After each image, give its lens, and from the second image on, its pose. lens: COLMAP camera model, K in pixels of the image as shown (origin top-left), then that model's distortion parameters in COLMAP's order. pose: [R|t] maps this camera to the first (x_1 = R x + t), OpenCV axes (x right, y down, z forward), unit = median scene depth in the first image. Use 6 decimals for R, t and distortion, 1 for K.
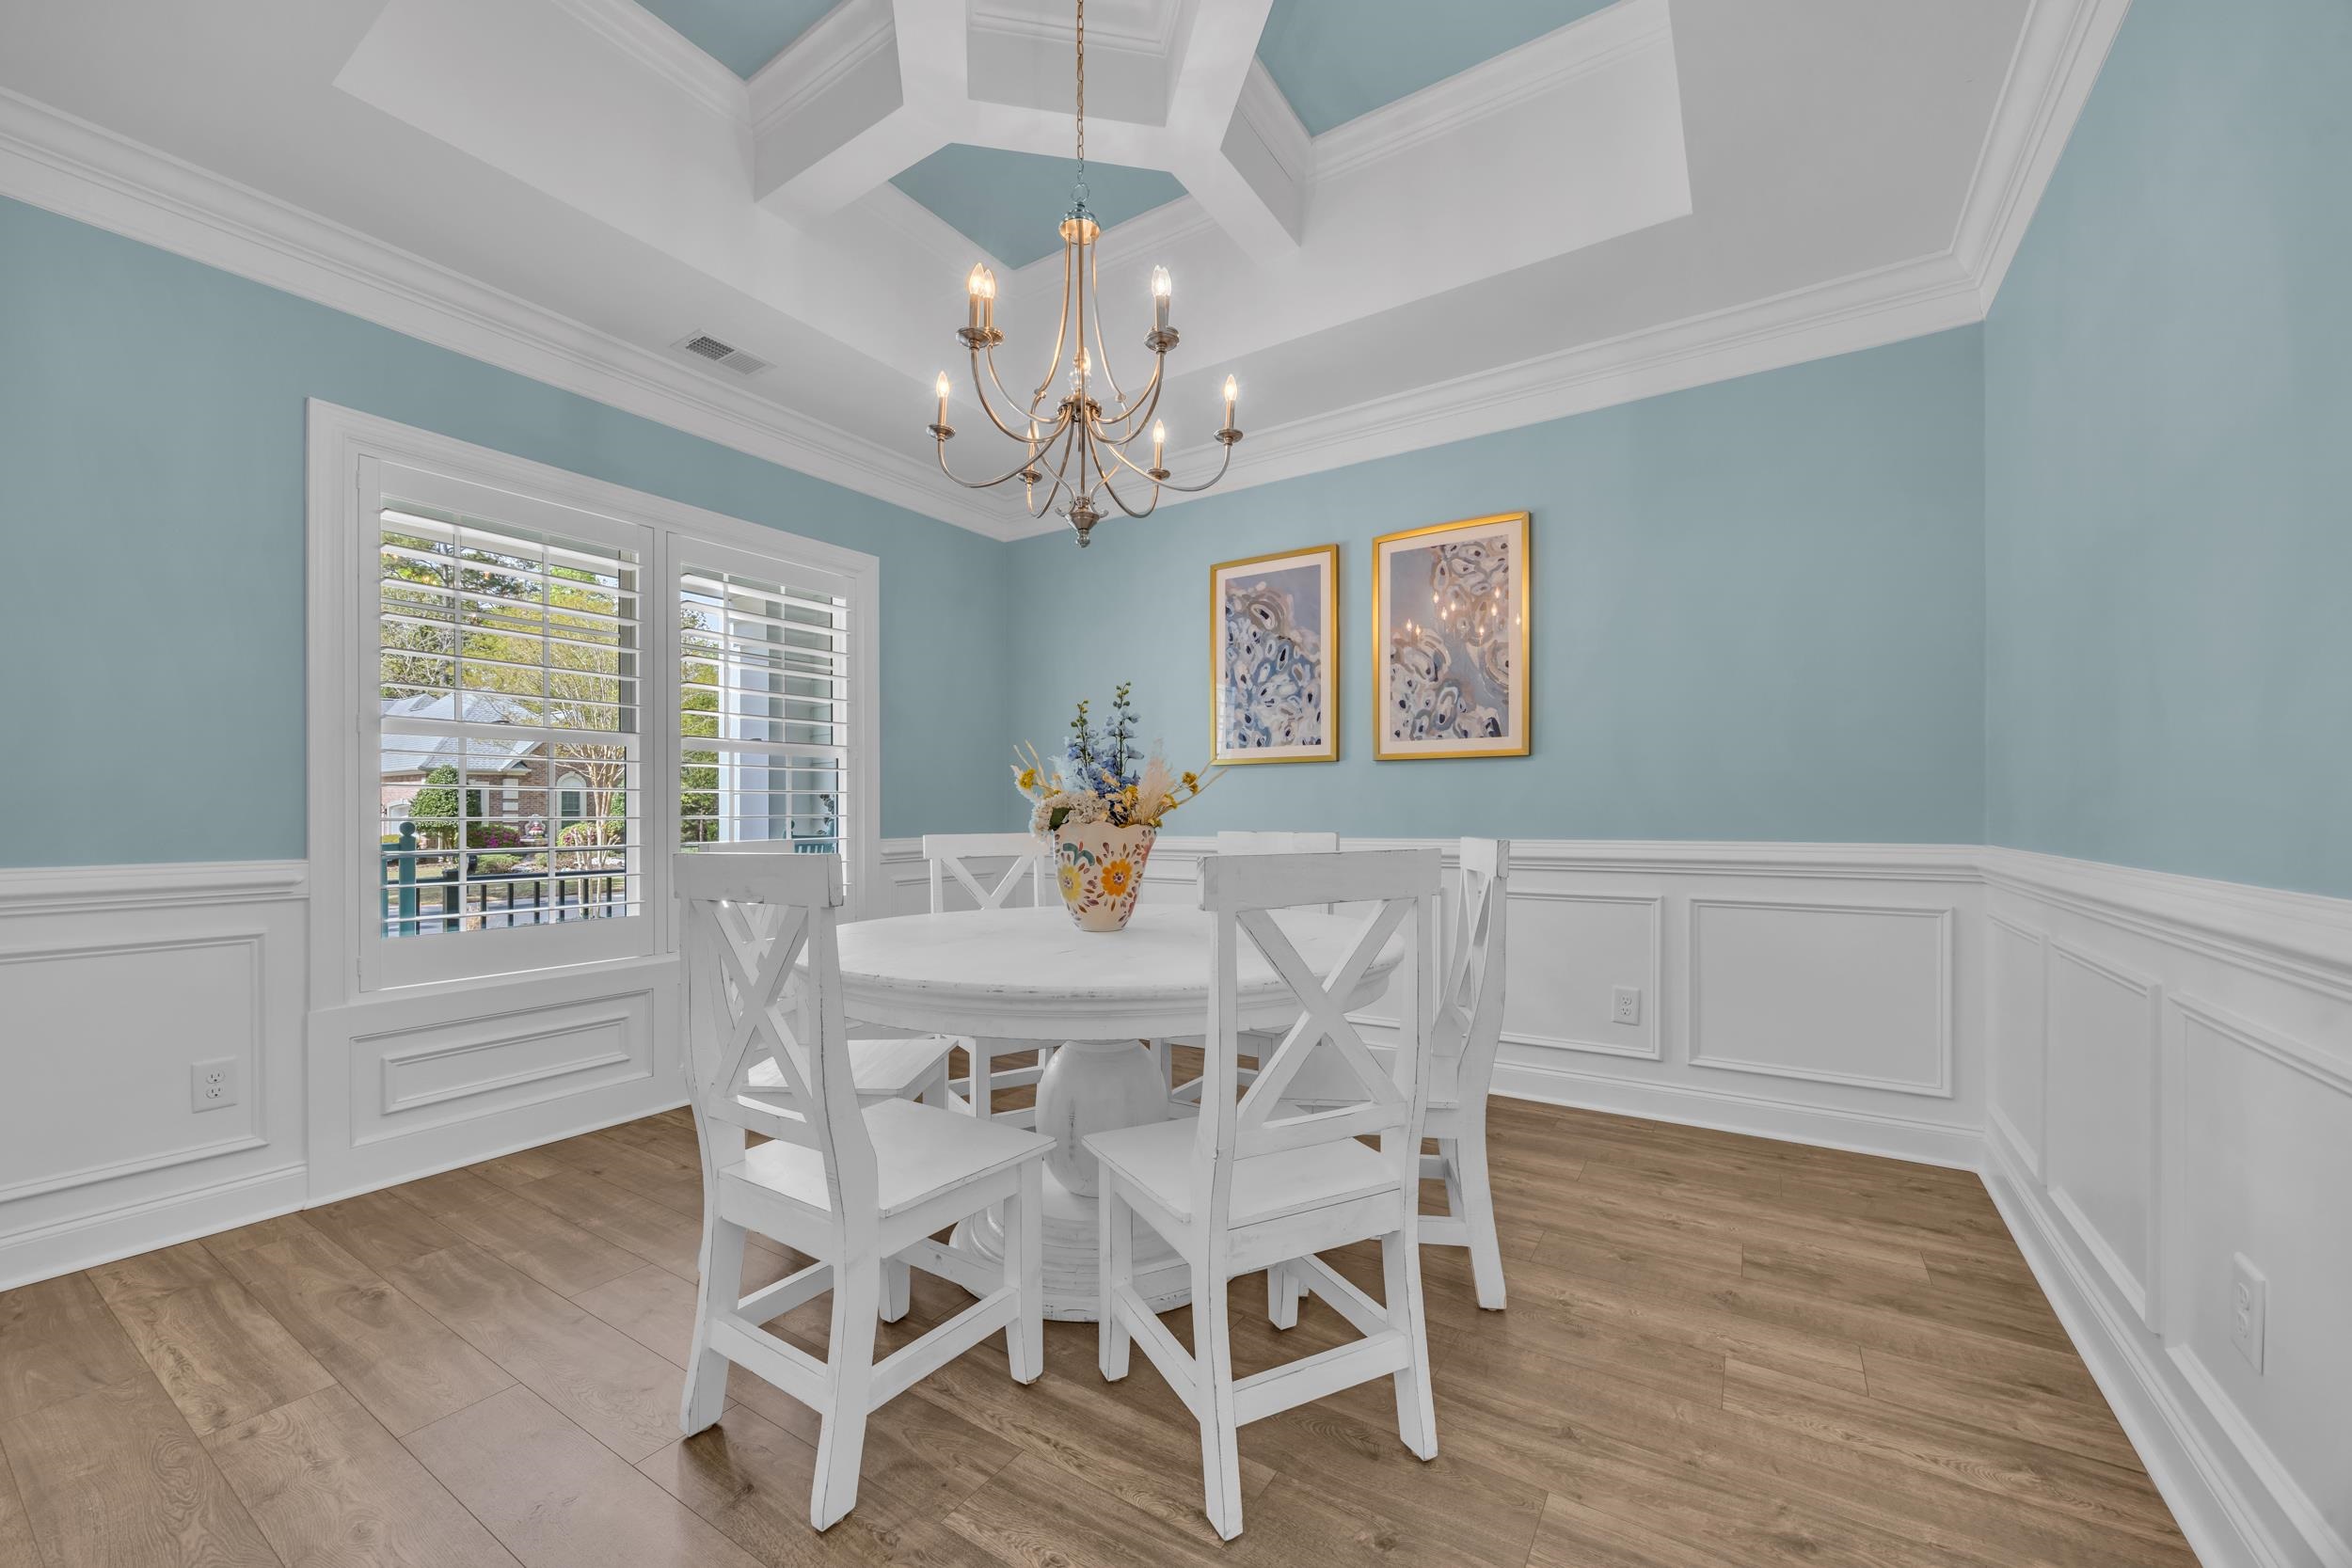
lens RADIAL K [[908.0, 0, 1159.5], [0, 908.0, 800.5], [0, 0, 1]] dist [-0.000775, 0.000078]
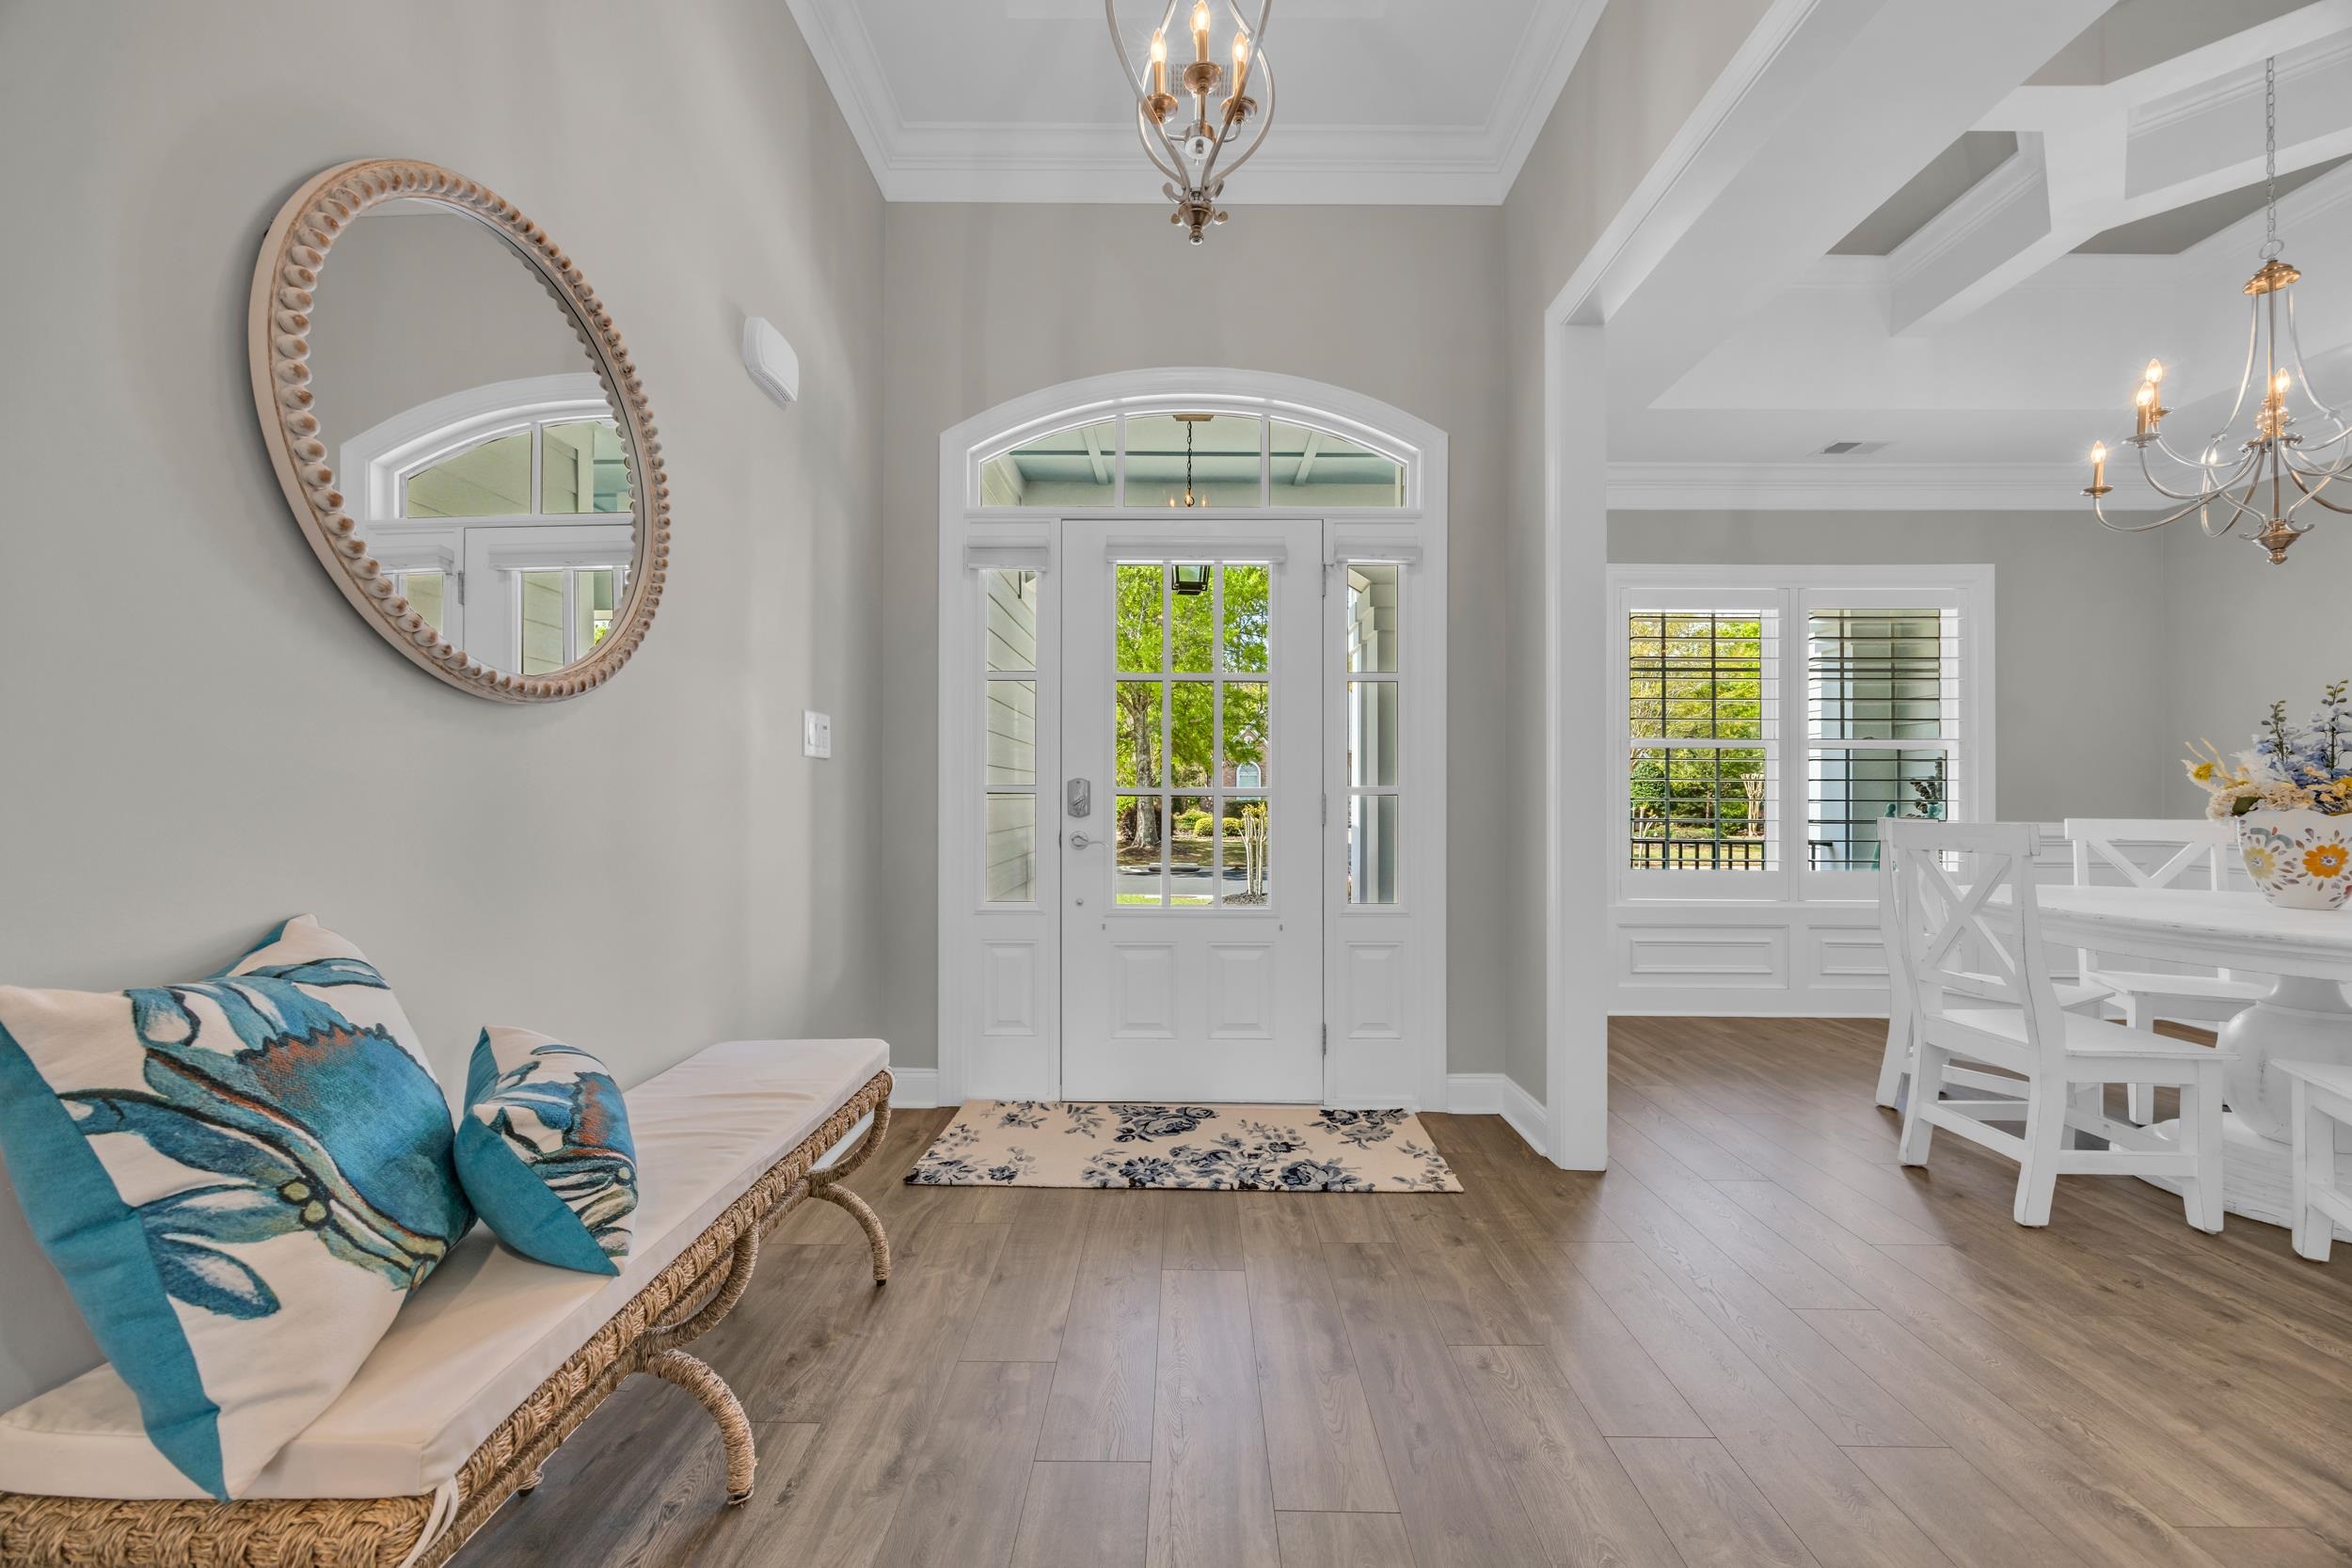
lens RADIAL K [[889.4, 0, 1173.2], [0, 889.4, 787.5], [0, 0, 1]] dist [0.002295, -0.001891]
pose [[0.542568, -0.000786, -0.840011, 0.097275], [0.005595, 0.999981, 0.002677, -0.014322], [0.839993, -0.006152, 0.542562, -0.742333]]
